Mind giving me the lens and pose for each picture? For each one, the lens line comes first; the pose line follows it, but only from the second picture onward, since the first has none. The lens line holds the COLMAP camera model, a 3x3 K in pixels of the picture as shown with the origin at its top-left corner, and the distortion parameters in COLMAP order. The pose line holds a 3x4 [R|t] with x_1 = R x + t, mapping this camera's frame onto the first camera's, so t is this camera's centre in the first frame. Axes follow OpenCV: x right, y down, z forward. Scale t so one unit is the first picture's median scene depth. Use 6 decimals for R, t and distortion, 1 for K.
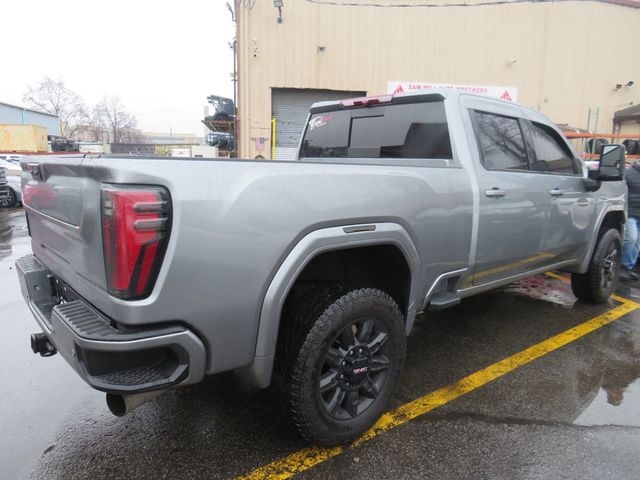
lens RADIAL K [[461.6, 0, 354.2], [0, 461.6, 242.0], [0, 0, 1]] dist [-0.030677, -0.004289]
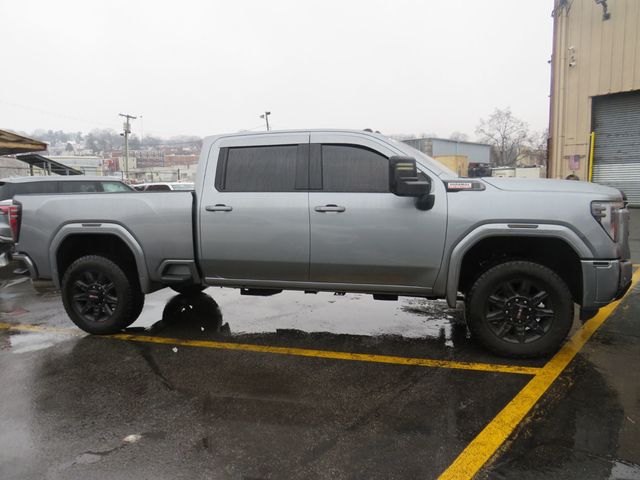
lens RADIAL K [[471.7, 0, 295.6], [0, 471.7, 247.3], [0, 0, 1]] dist [-0.050069, 0.031785]
pose [[0.556981, 0.069858, -0.827582, 0.253583], [-0.104282, 0.994453, 0.013760, -0.006127], [0.823952, 0.078637, 0.561176, 0.067259]]
